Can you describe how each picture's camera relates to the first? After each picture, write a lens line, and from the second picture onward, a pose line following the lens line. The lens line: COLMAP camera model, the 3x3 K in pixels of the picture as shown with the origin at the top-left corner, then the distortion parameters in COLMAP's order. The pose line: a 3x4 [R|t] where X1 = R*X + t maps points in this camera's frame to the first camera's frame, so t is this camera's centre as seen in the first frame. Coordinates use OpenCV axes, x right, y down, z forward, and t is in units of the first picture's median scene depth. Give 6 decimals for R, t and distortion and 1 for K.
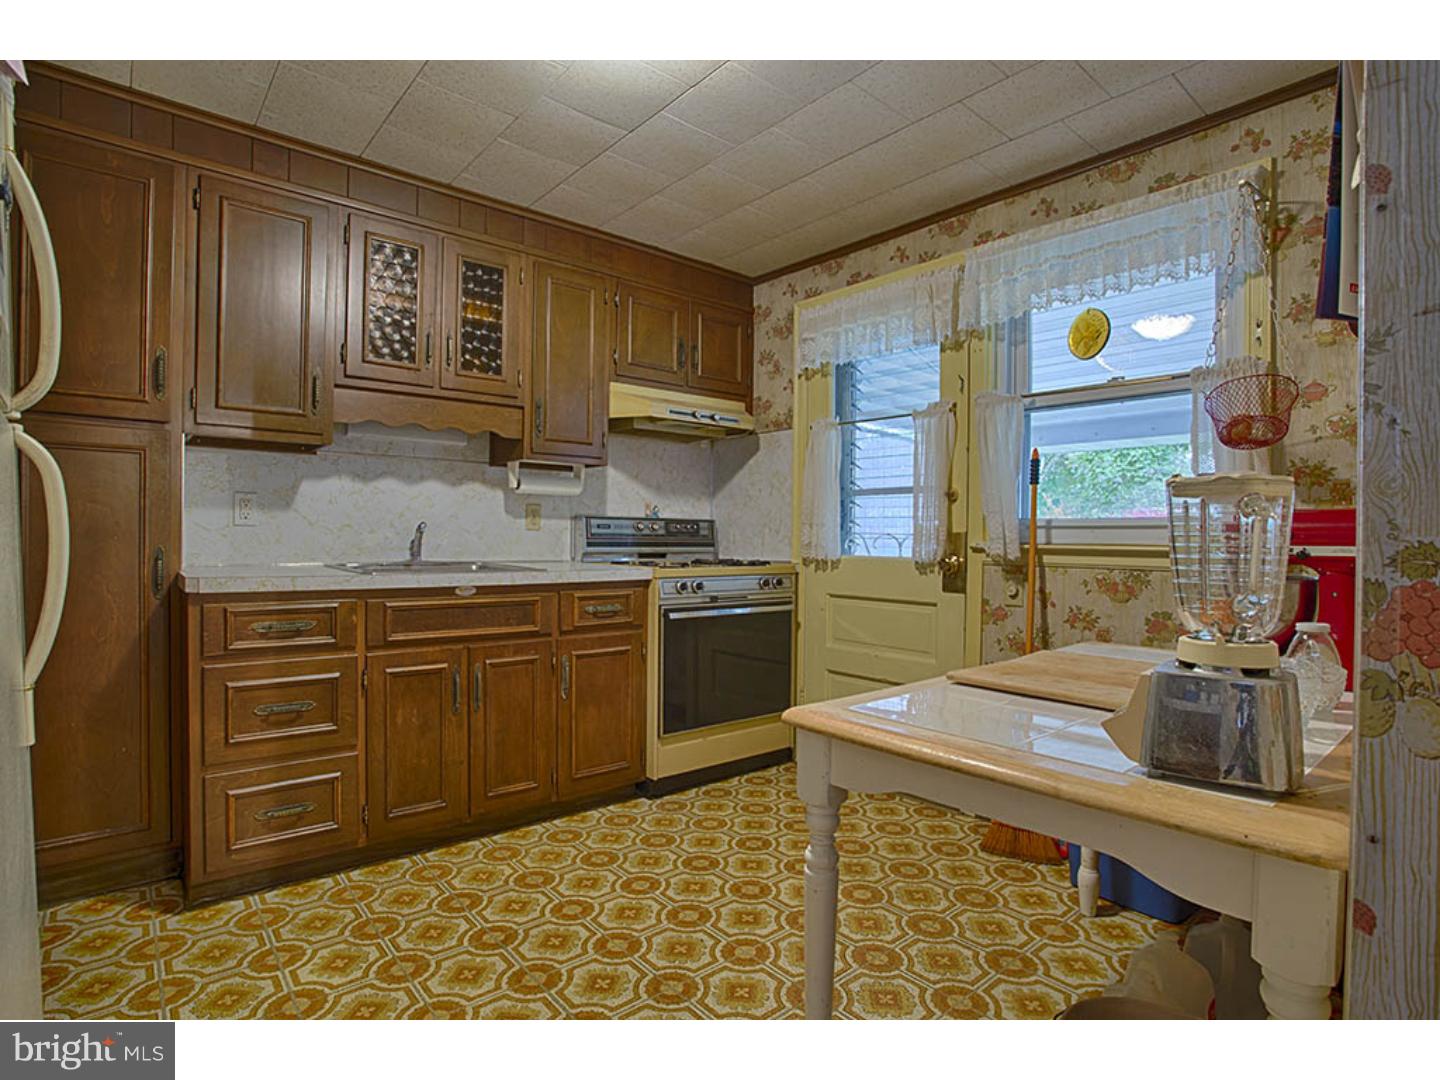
lens RADIAL K [[722.9, 0, 716.6], [0, 722.9, 535.8], [0, 0, 1]] dist [-0.002590, -0.000307]
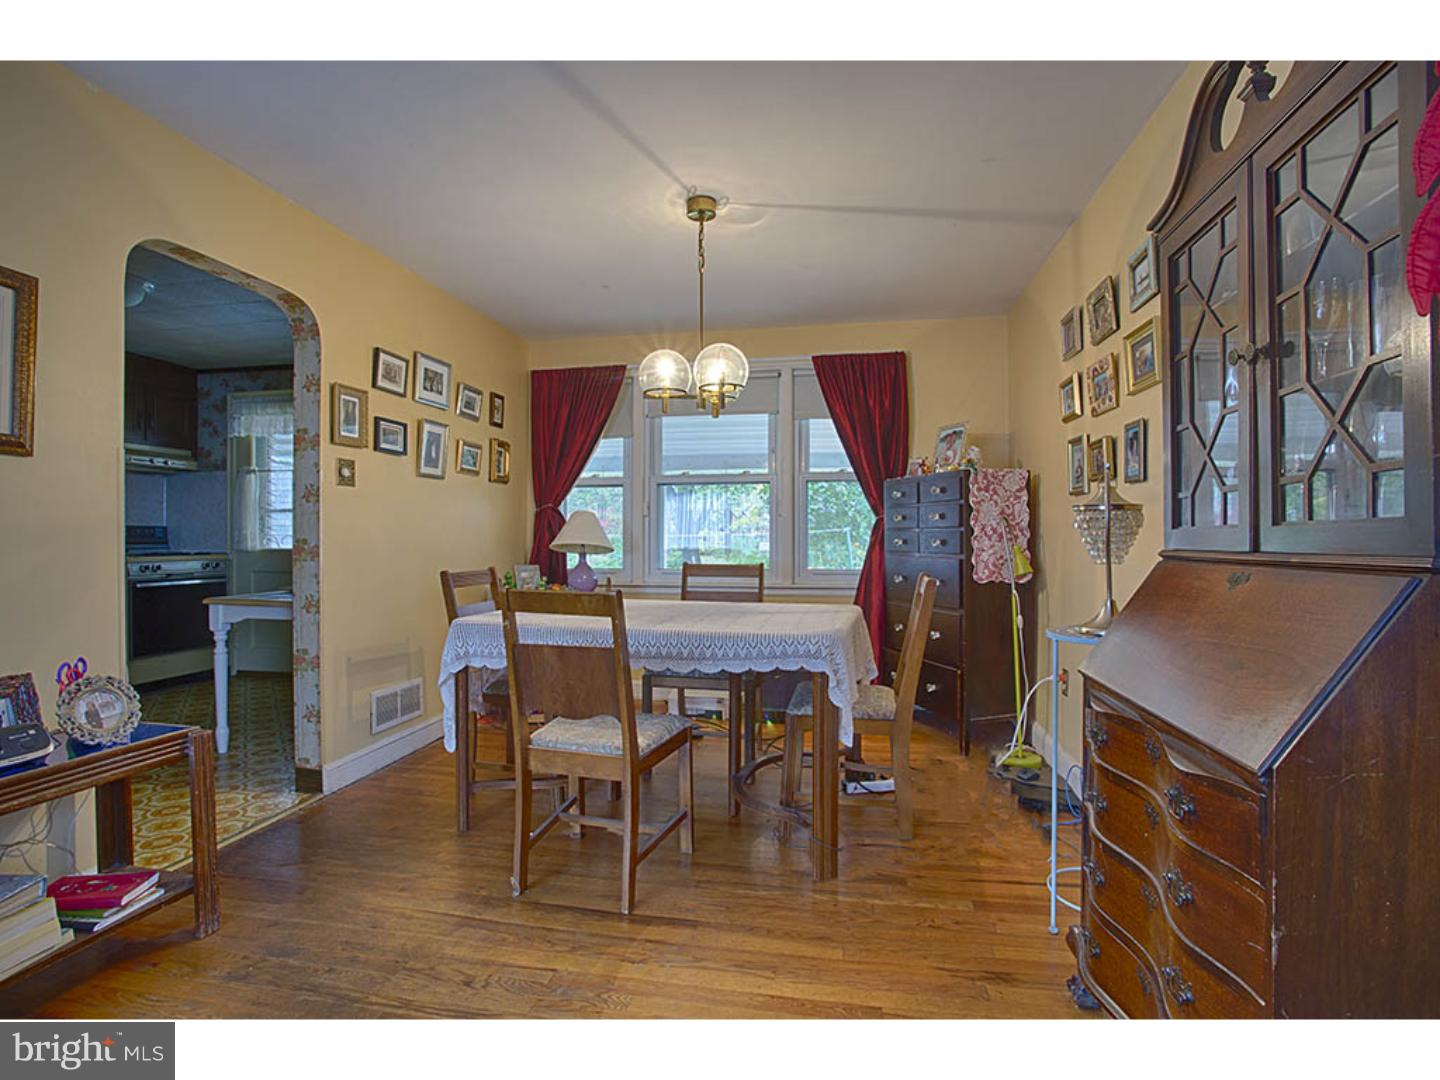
lens RADIAL K [[719.9, 0, 707.5], [0, 719.9, 540.1], [0, 0, 1]] dist [-0.036260, 0.011564]
pose [[0.797732, -0.013846, 0.602854, 0.004701], [0.008410, 0.999895, 0.011837, -0.002308], [-0.602954, -0.004372, 0.797764, -0.904082]]
